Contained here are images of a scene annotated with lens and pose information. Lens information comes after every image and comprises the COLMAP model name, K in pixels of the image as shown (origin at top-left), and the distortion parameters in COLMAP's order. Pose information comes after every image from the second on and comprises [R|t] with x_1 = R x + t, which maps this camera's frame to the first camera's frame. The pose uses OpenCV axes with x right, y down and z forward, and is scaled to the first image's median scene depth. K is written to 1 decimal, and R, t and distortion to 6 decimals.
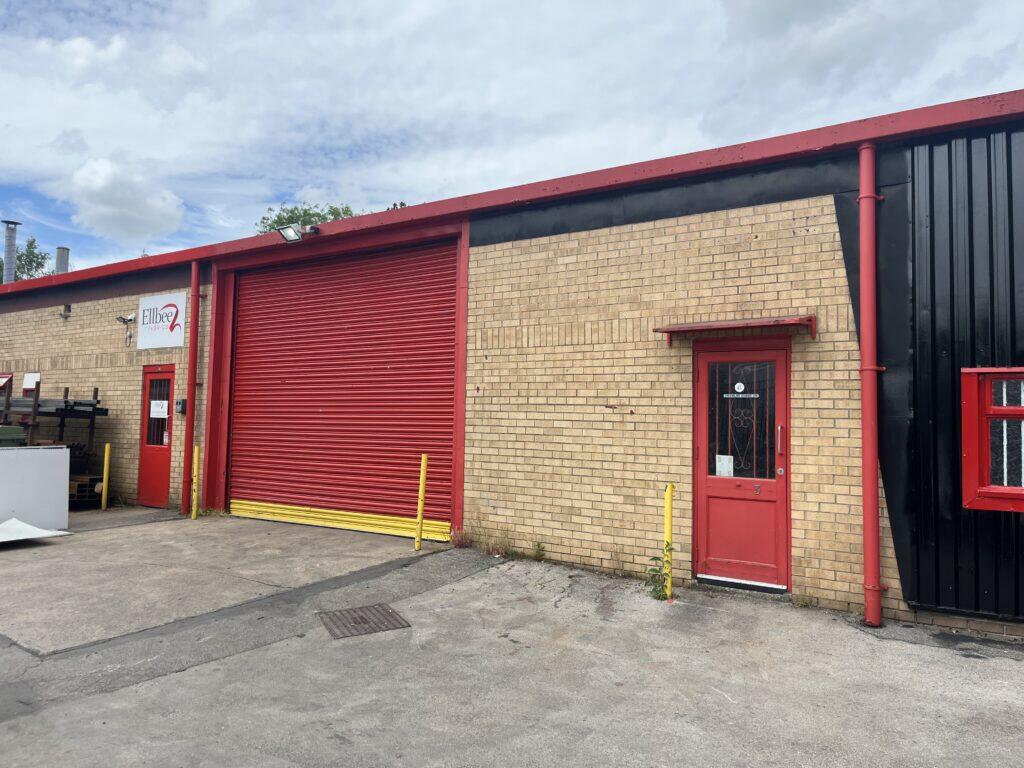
lens RADIAL K [[762.7, 0, 512.8], [0, 762.7, 376.6], [0, 0, 1]] dist [0.032588, -0.029207]
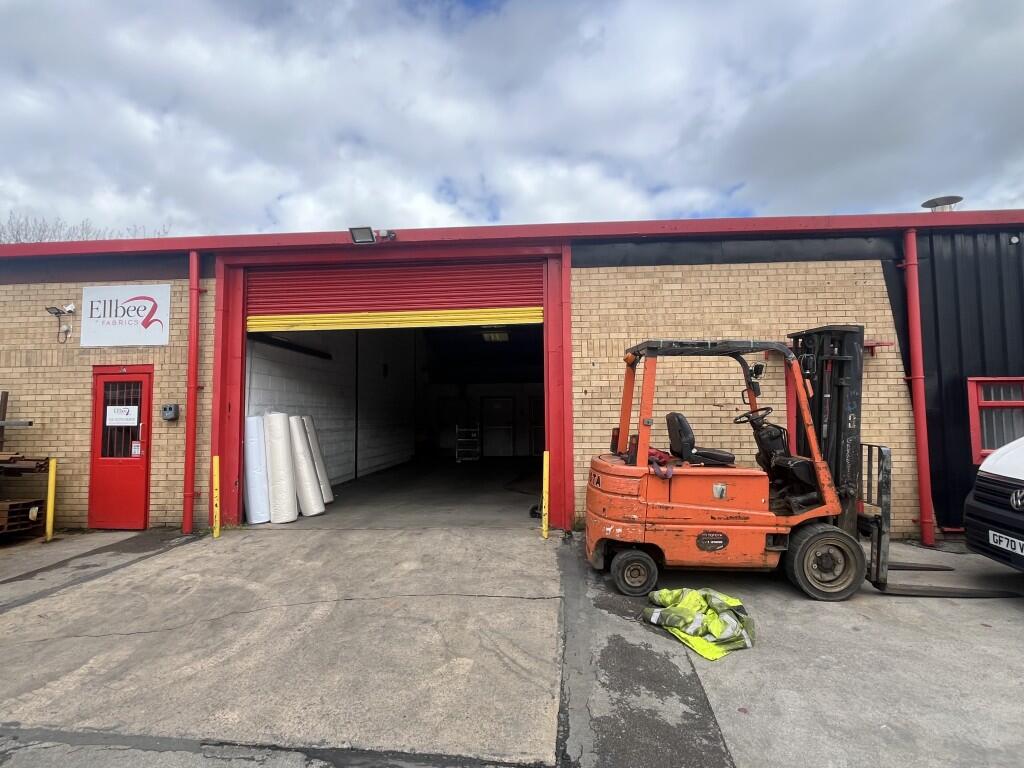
lens RADIAL K [[541.9, 0, 512.2], [0, 541.9, 387.9], [0, 0, 1]] dist [-0.011233, -0.000321]
pose [[0.862347, 0.006147, 0.506280, -0.693275], [-0.006035, 0.999980, -0.001863, 0.016045], [-0.506281, -0.001449, 0.862367, 0.441621]]
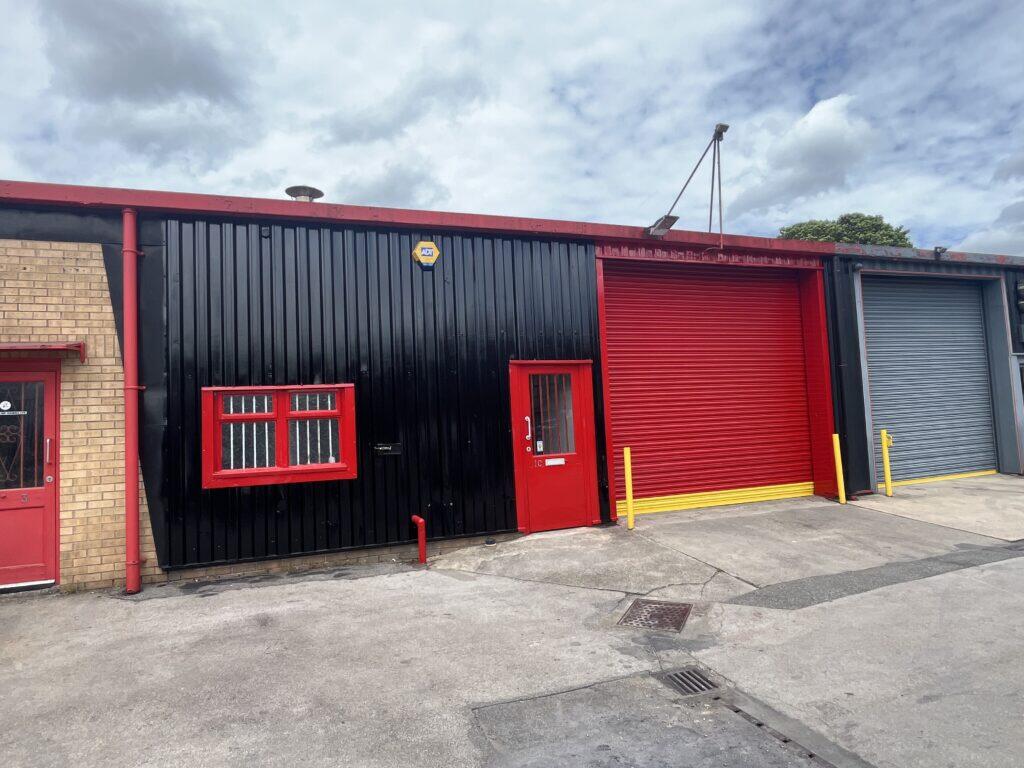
lens RADIAL K [[584.3, 0, 515.3], [0, 584.3, 383.4], [0, 0, 1]] dist [-0.005787, -0.000206]
pose [[0.597340, 0.003805, 0.801979, 0.069392], [0.010605, 0.999864, -0.012643, 0.001089], [-0.801918, 0.016058, 0.597219, -0.064134]]
